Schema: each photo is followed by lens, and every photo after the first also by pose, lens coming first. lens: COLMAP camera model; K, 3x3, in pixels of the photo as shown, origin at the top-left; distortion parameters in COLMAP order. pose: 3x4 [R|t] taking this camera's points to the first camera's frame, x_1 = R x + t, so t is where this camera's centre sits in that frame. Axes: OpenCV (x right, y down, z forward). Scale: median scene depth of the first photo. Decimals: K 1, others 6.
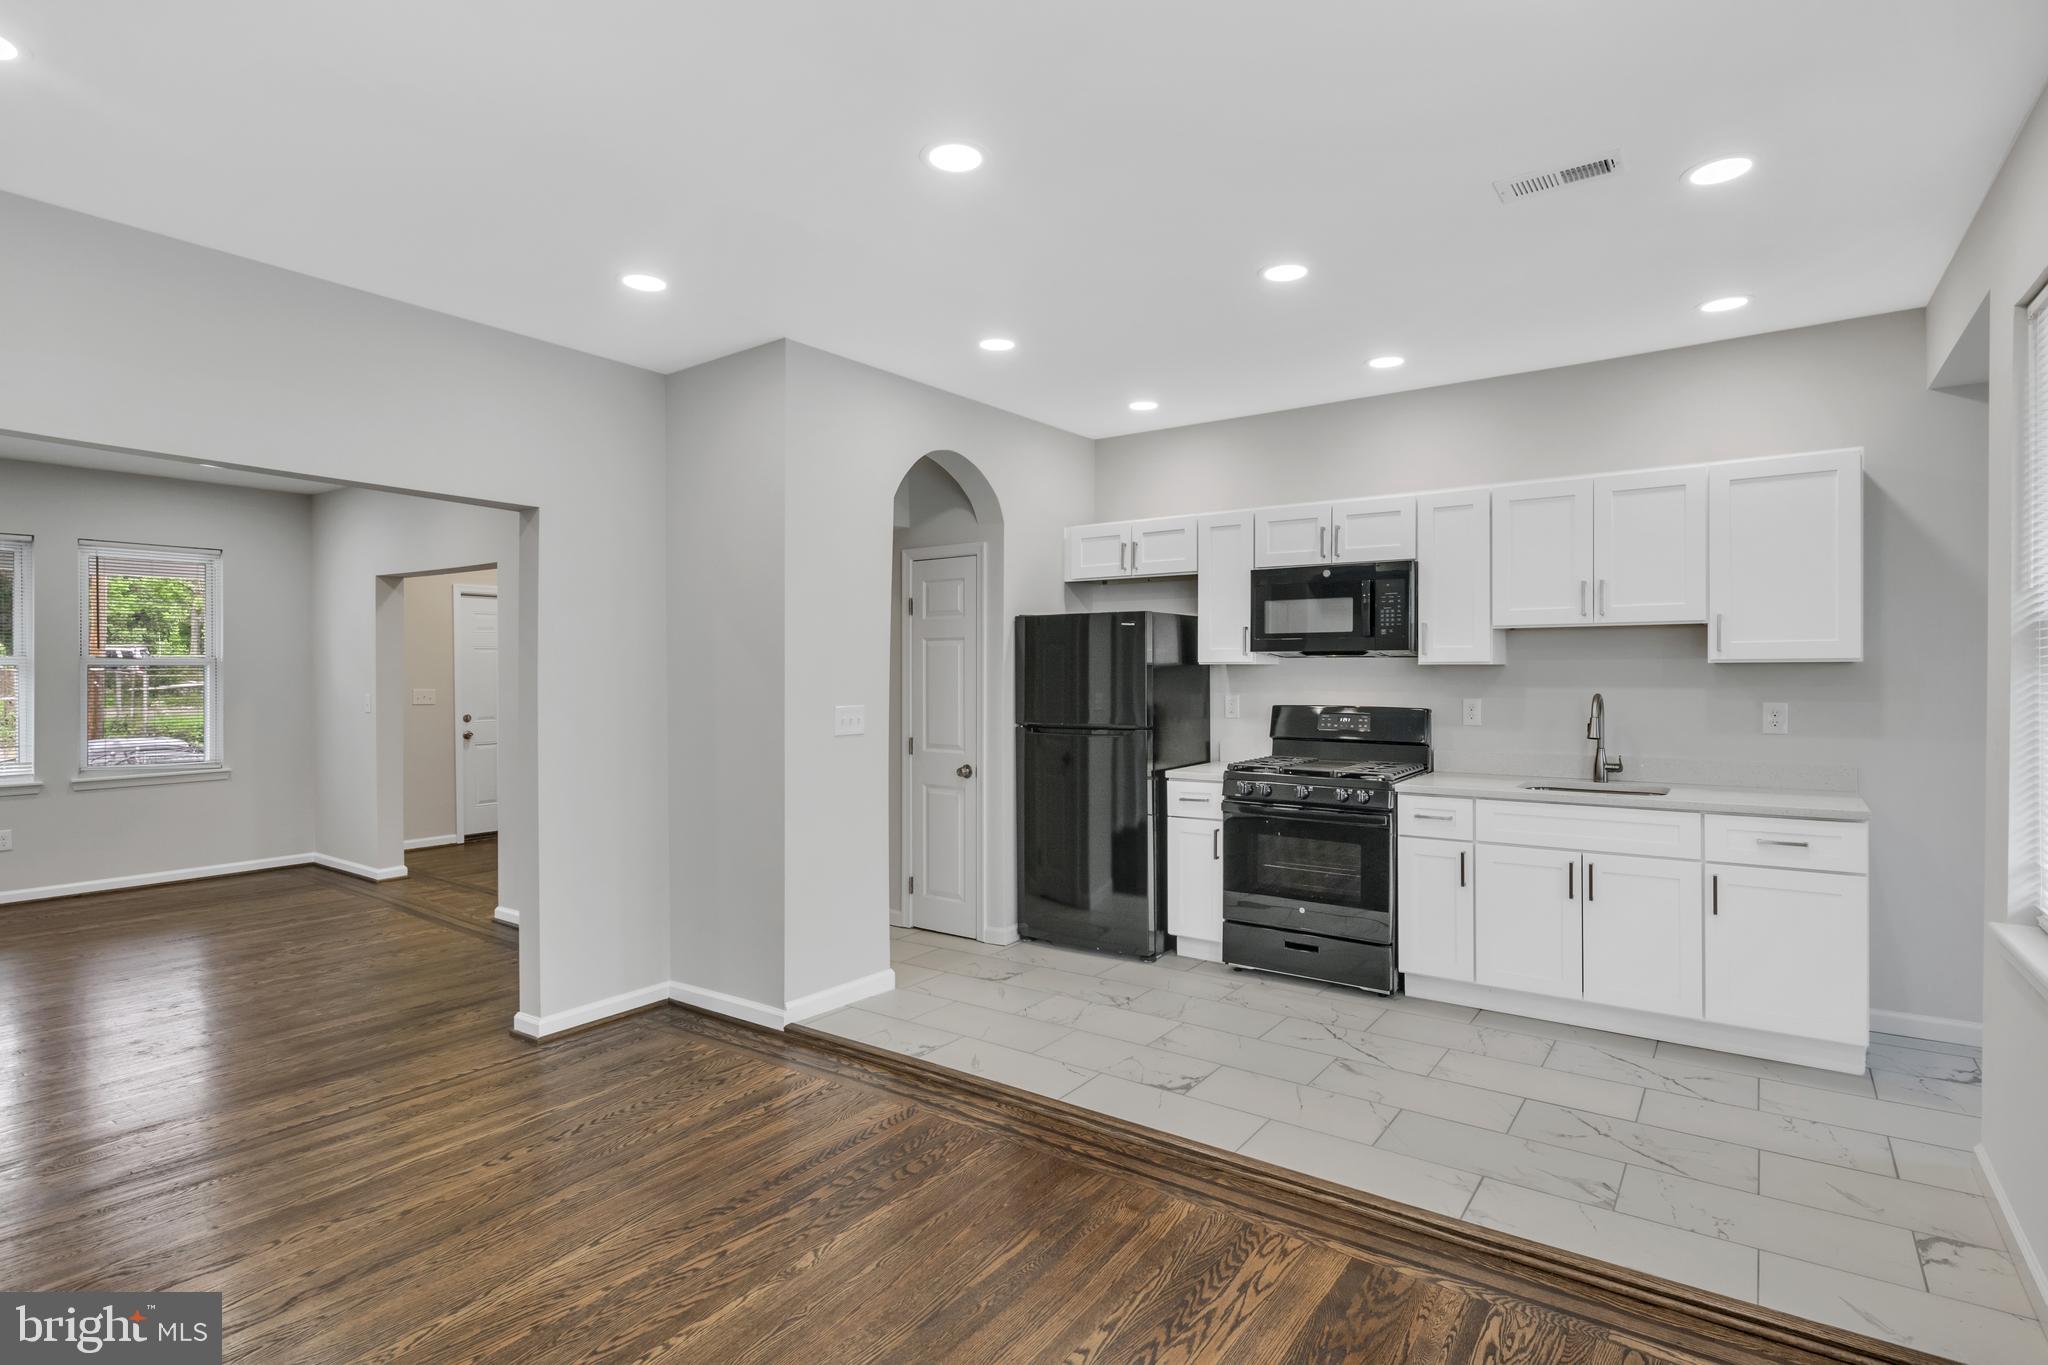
lens RADIAL K [[1022.3, 0, 1014.5], [0, 1022.3, 683.5], [0, 0, 1]] dist [-0.003528, 0.000484]
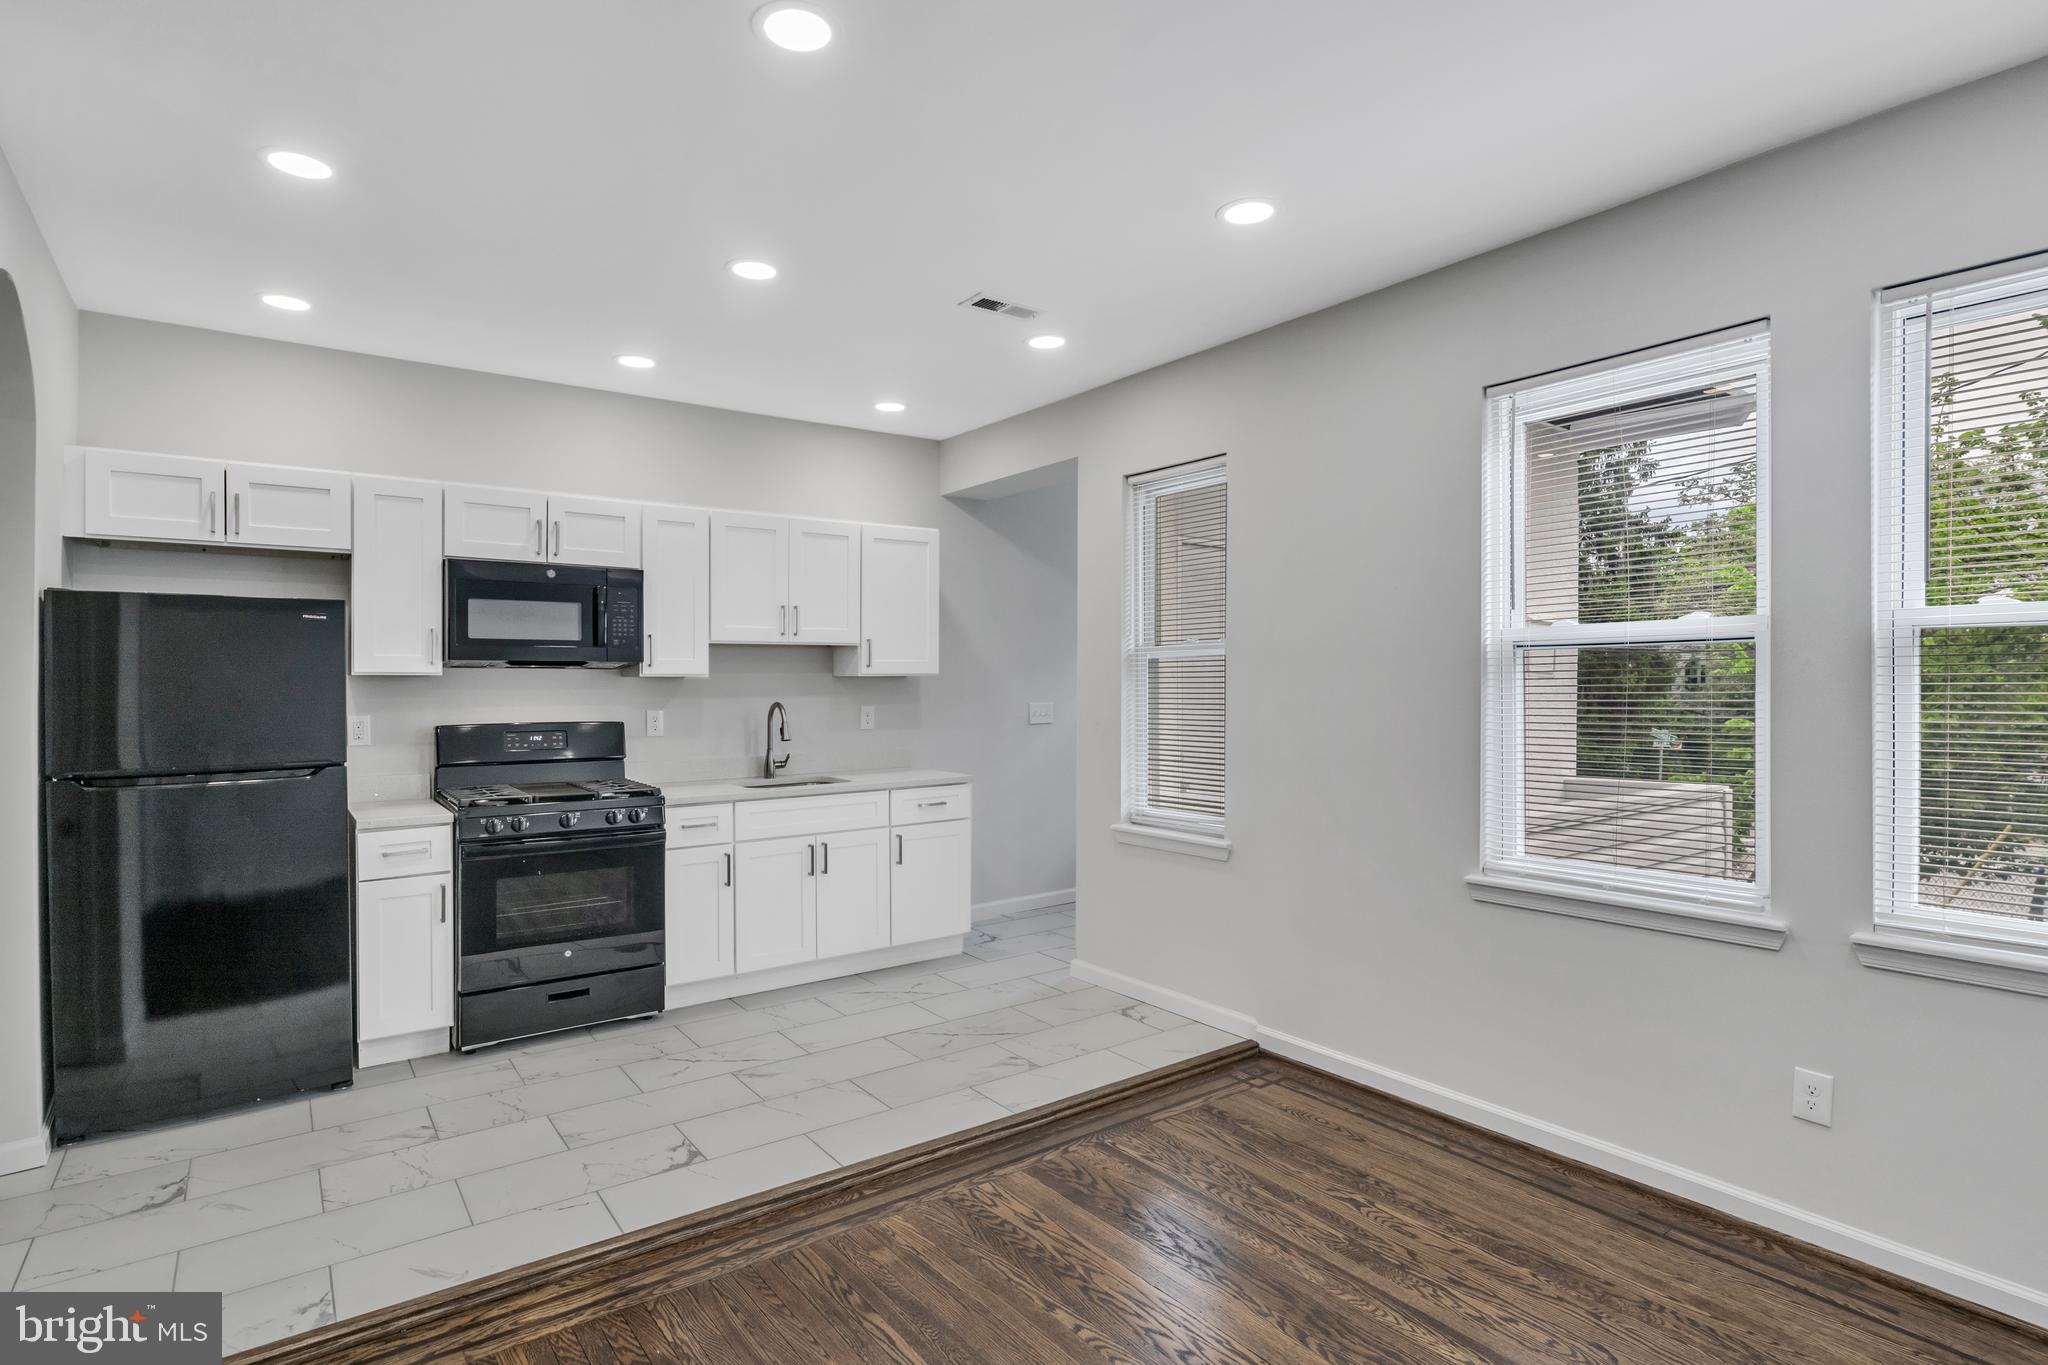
lens RADIAL K [[1052.4, 0, 1031.4], [0, 1052.4, 693.4], [0, 0, 1]] dist [0.004528, -0.001947]
pose [[0.290987, -0.010445, 0.956670, -0.509558], [0.013792, 0.999882, 0.006721, -0.004414], [-0.956627, 0.011239, 0.291097, 0.374417]]
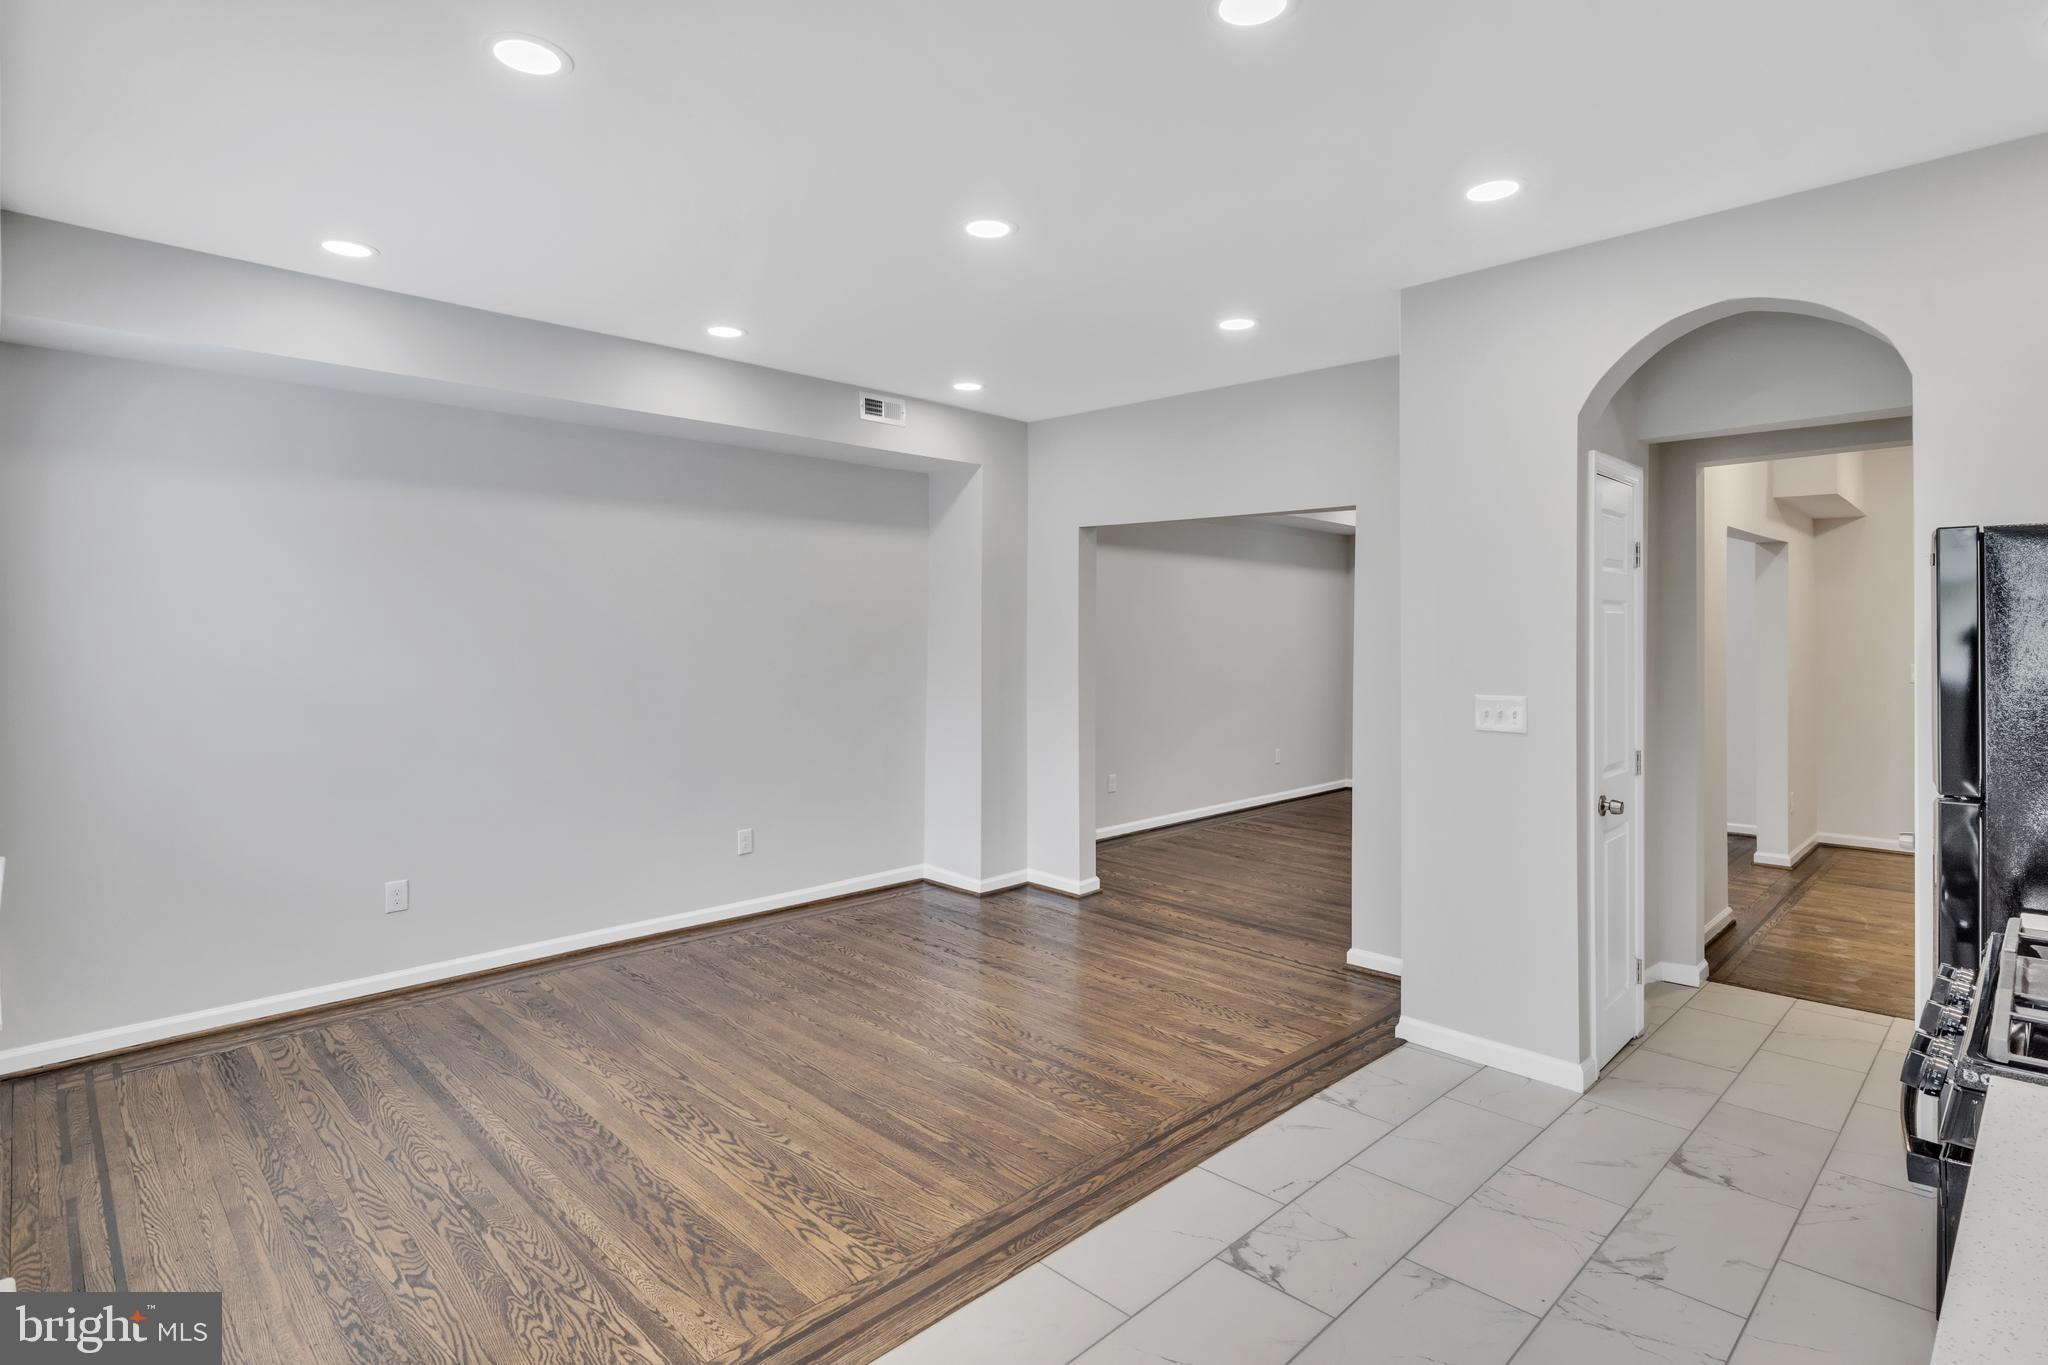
lens RADIAL K [[1022.3, 0, 1010.3], [0, 1022.3, 640.0], [0, 0, 1]] dist [-0.003528, 0.000484]
pose [[-0.173703, 0.003007, -0.984793, 0.721494], [-0.009413, 0.999945, 0.004714, -0.022249], [0.984753, 0.010089, -0.173665, 0.797948]]
